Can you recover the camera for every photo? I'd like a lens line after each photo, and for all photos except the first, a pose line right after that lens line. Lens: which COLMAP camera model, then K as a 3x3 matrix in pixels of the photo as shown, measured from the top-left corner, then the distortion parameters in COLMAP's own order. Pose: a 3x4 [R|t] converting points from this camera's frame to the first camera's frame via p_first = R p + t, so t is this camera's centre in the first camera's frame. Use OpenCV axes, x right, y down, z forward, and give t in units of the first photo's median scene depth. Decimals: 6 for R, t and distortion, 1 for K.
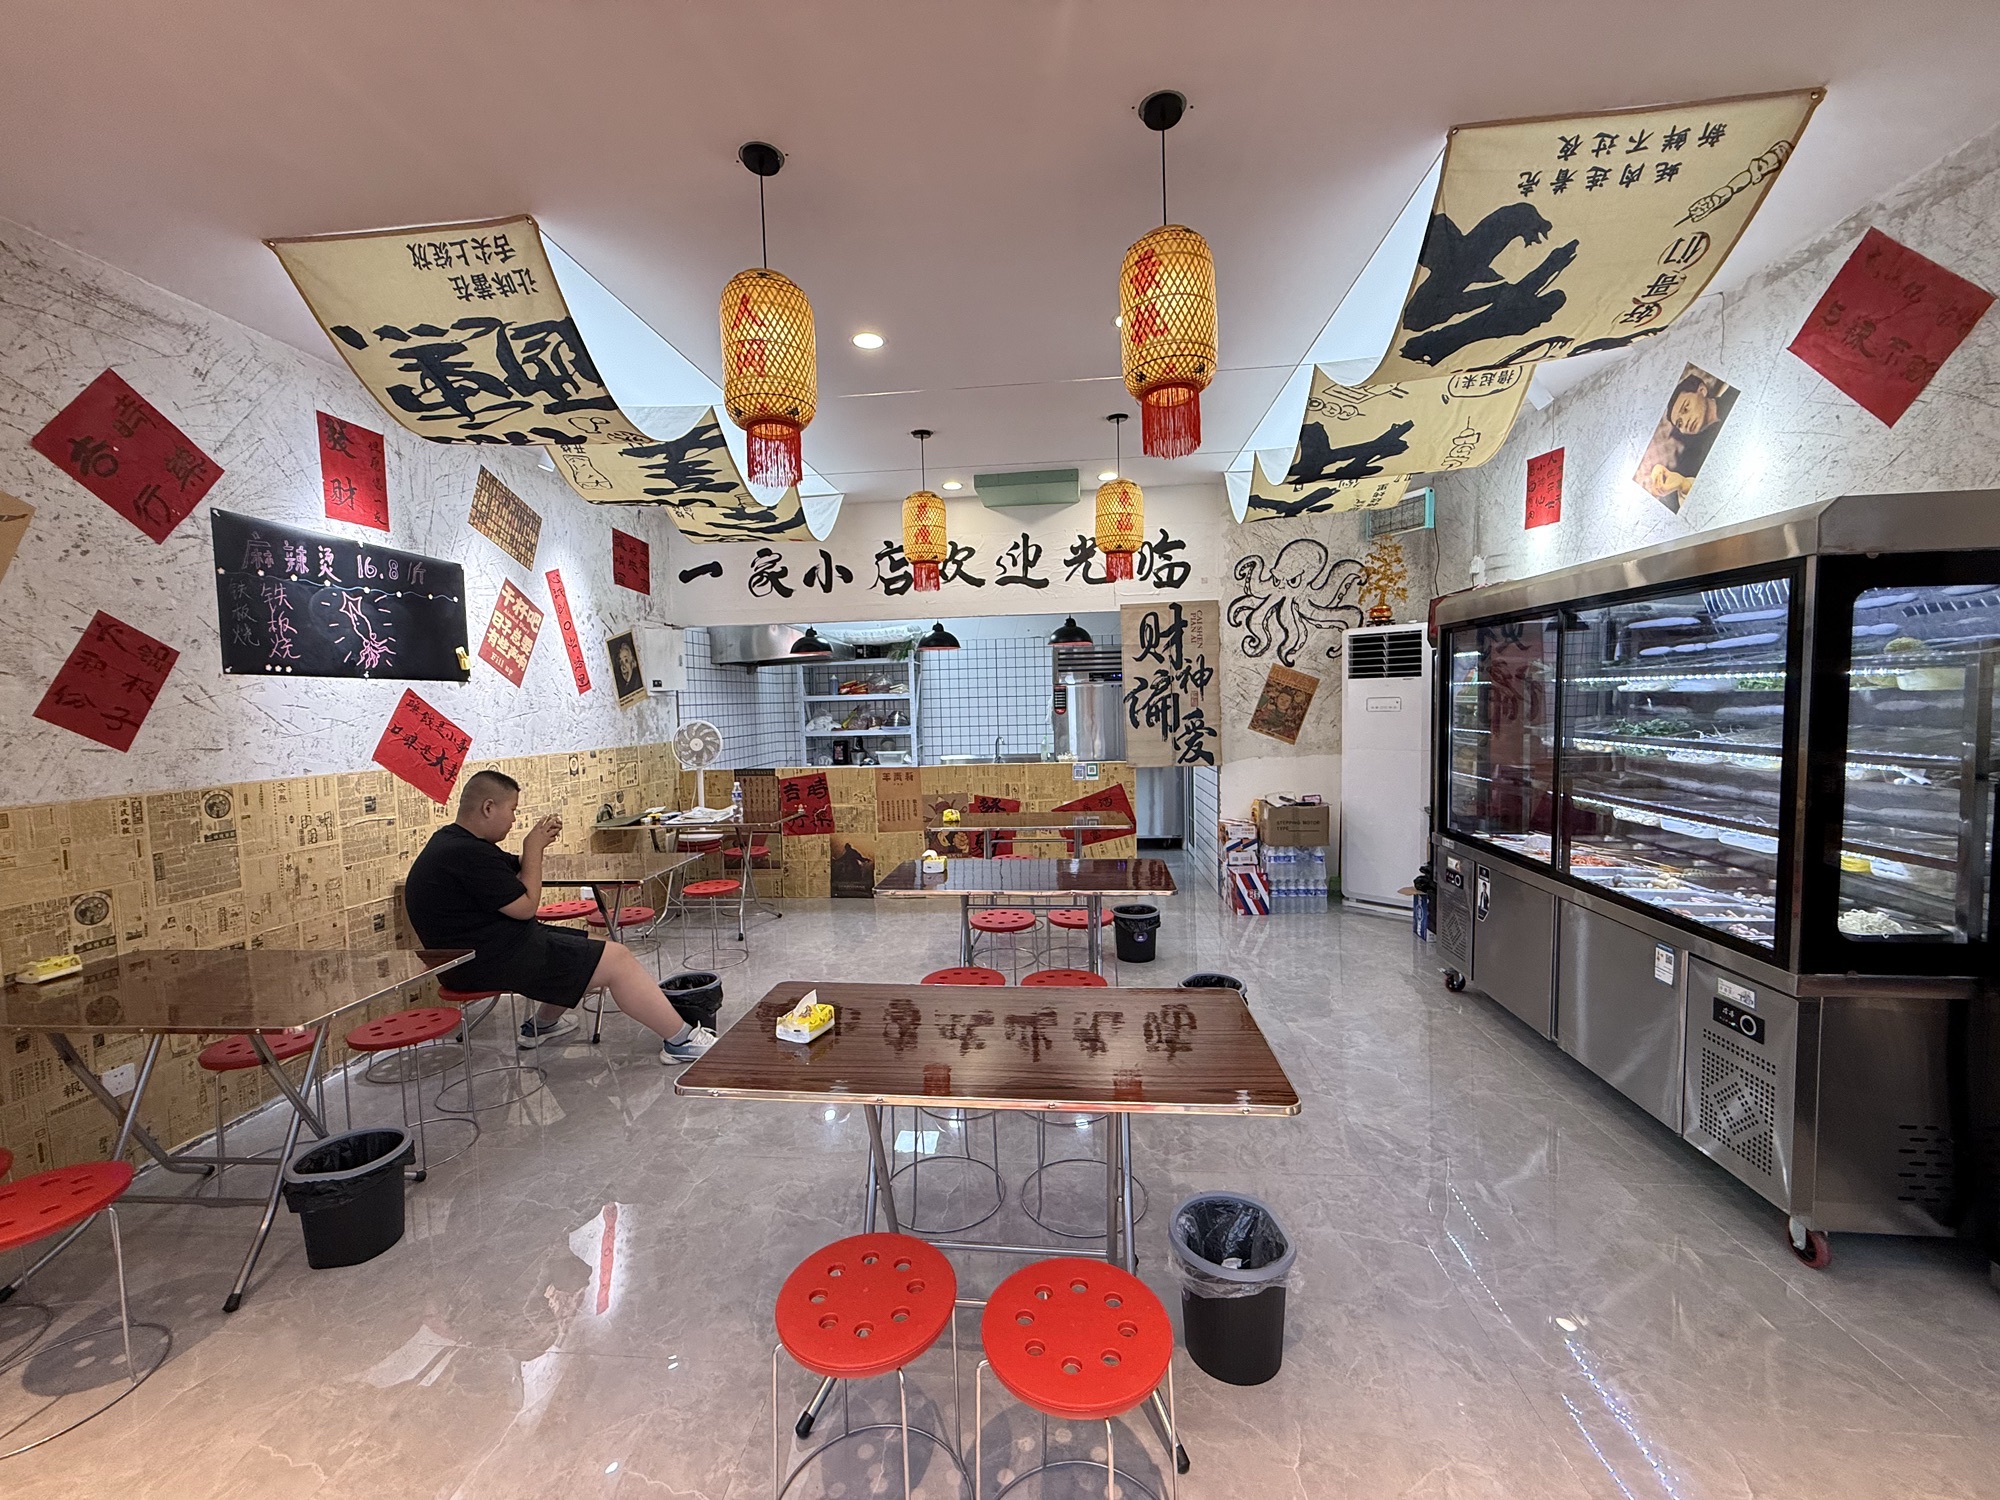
lens RADIAL K [[803.1, 0, 994.4], [0, 803.1, 748.9], [0, 0, 1]] dist [0.000496, -0.000030]
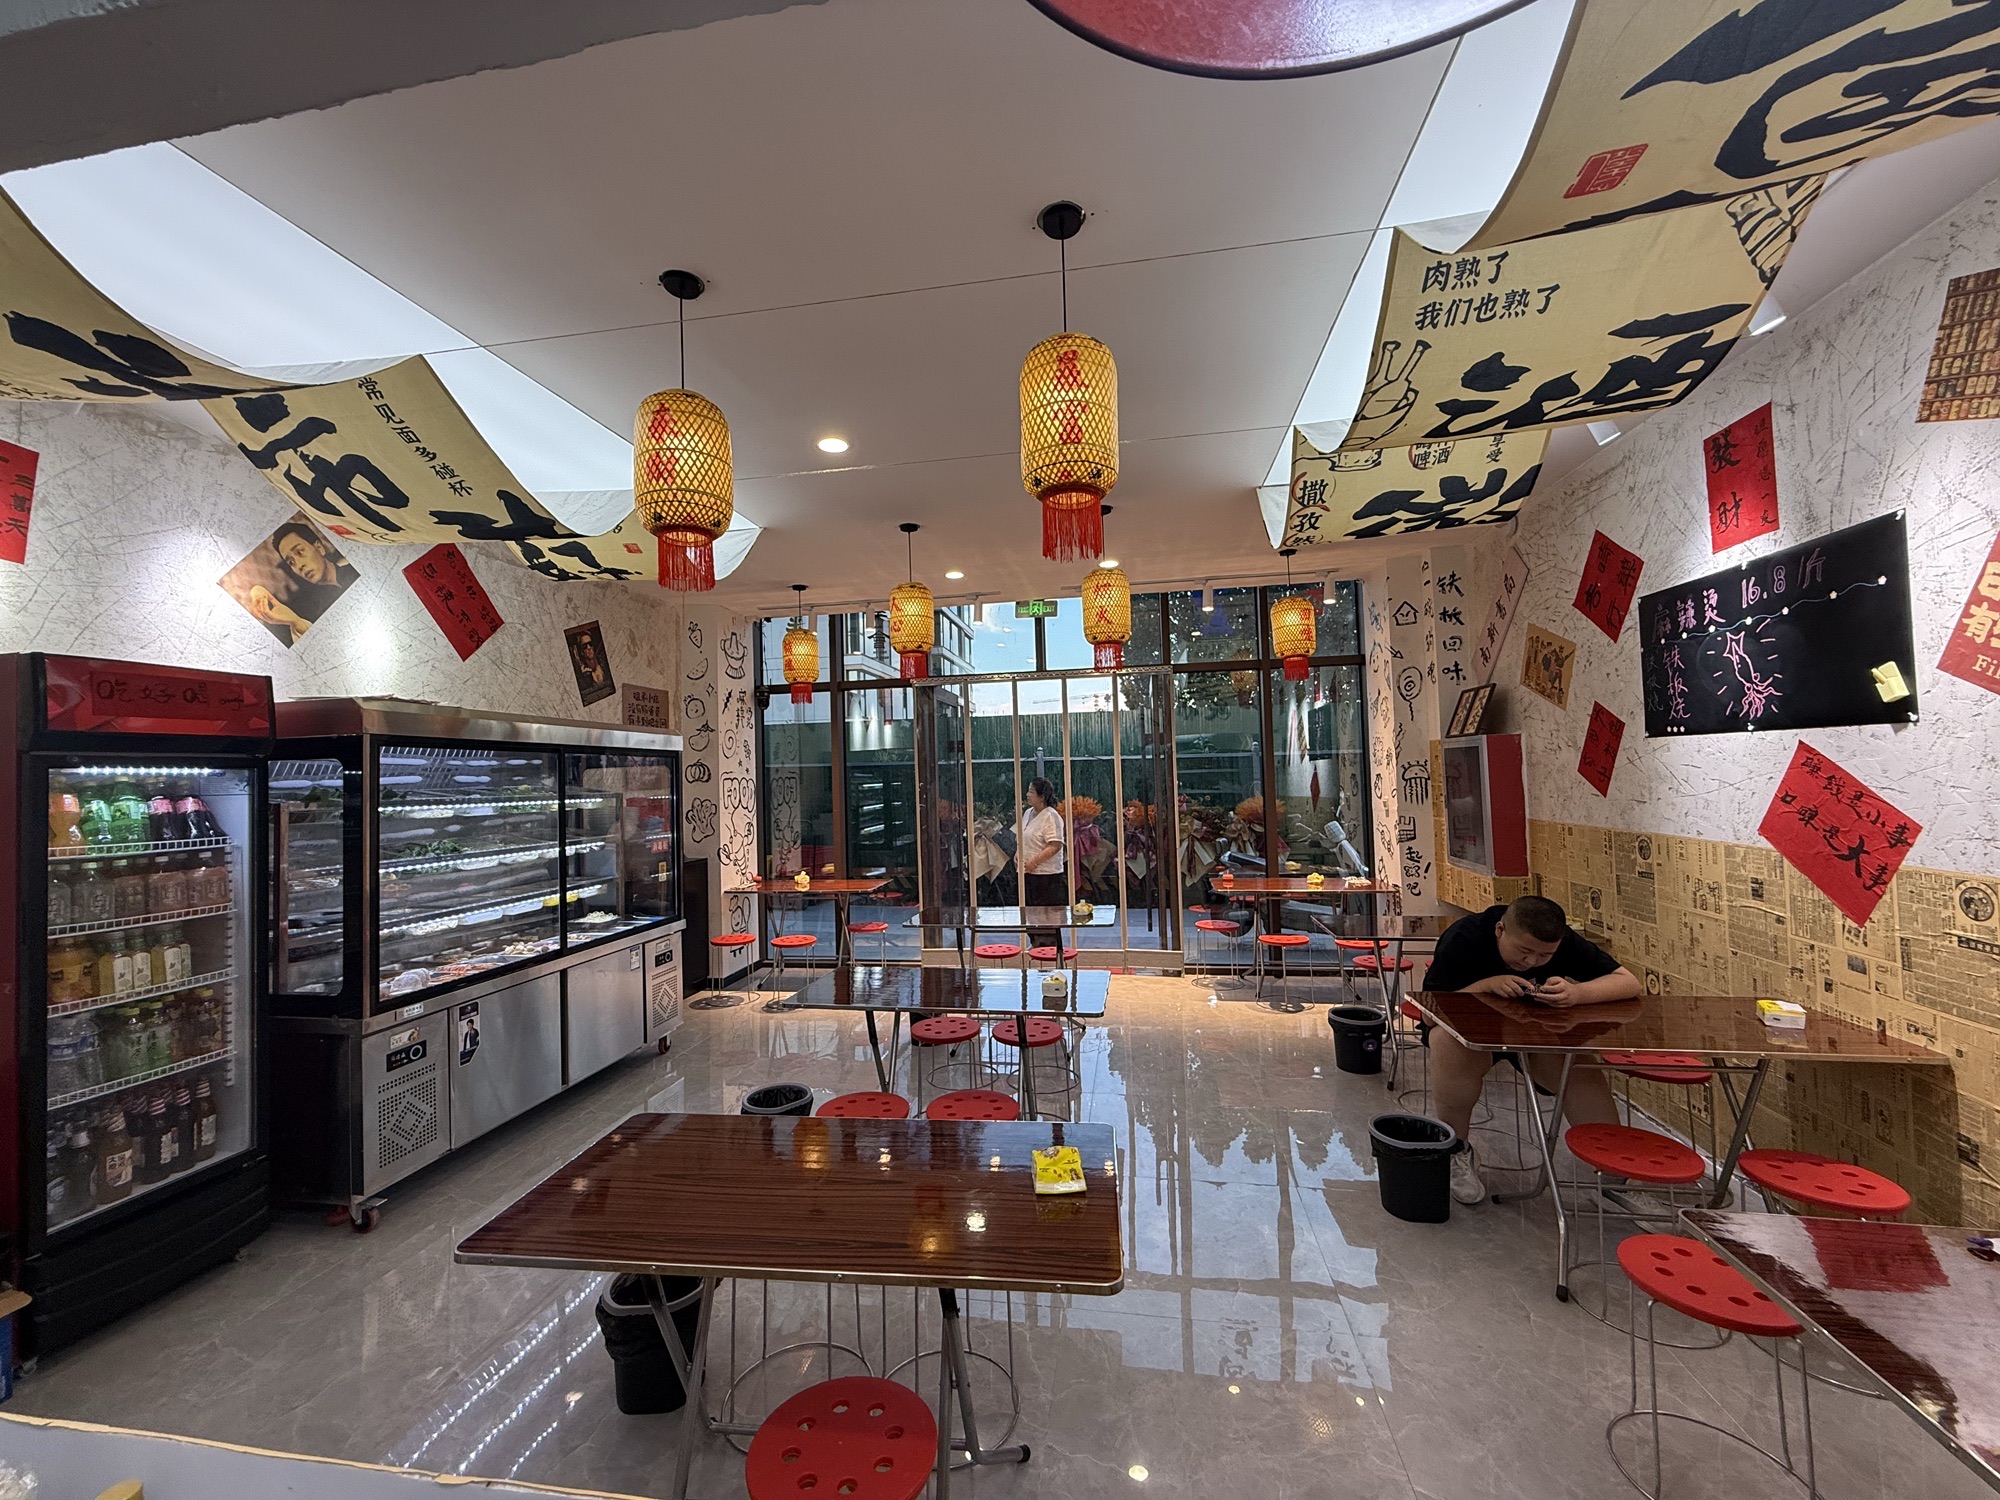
lens RADIAL K [[803.1, 0, 1003.1], [0, 803.1, 749.8], [0, 0, 1]] dist [0.000496, -0.000030]
pose [[-0.996256, 0.056685, 0.065272, -0.091838], [0.058583, 0.997903, 0.027531, -0.141592], [-0.063575, 0.031252, -0.997488, 1.933906]]
